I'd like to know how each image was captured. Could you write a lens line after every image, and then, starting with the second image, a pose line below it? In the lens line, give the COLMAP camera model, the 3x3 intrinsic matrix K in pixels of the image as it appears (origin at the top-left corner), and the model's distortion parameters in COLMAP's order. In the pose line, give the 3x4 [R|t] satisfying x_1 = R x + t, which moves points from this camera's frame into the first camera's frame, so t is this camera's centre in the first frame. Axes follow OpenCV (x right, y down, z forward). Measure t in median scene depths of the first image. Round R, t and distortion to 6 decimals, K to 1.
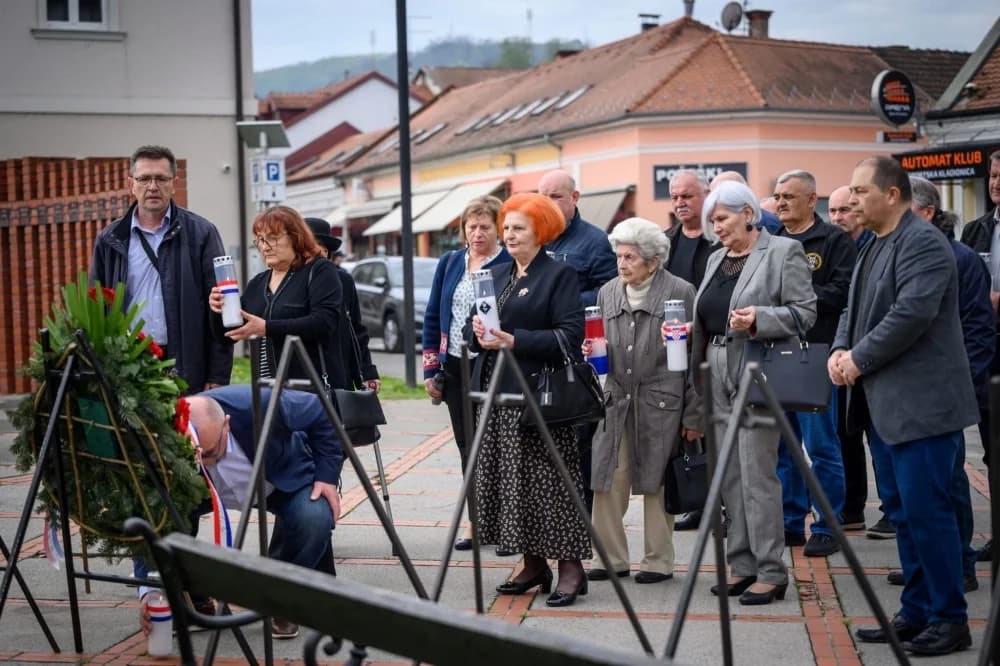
lens RADIAL K [[2021.0, 0, 500.0], [0, 2021.0, 333.0], [0, 0, 1]] dist [0.000049, -0.008555]
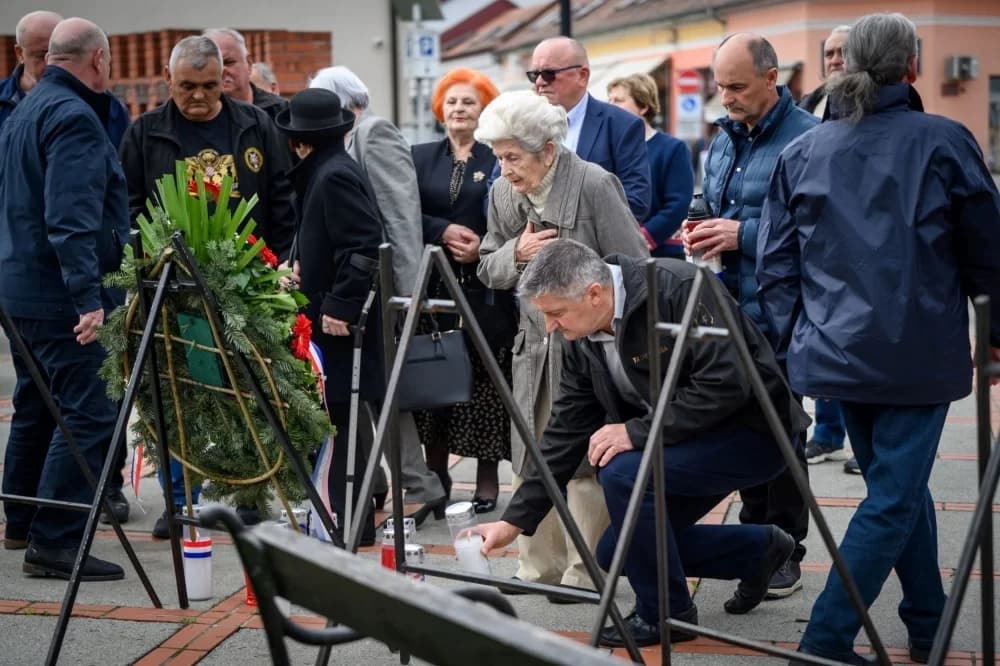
lens RADIAL K [[2021.0, 0, 500.0], [0, 2021.0, 333.0], [0, 0, 1]] dist [0.000049, -0.008555]
pose [[0.997012, 0.013583, -0.076038, -0.013560], [-0.008983, 0.998127, 0.060515, -0.011298], [0.076718, -0.059651, 0.995267, 0.185391]]
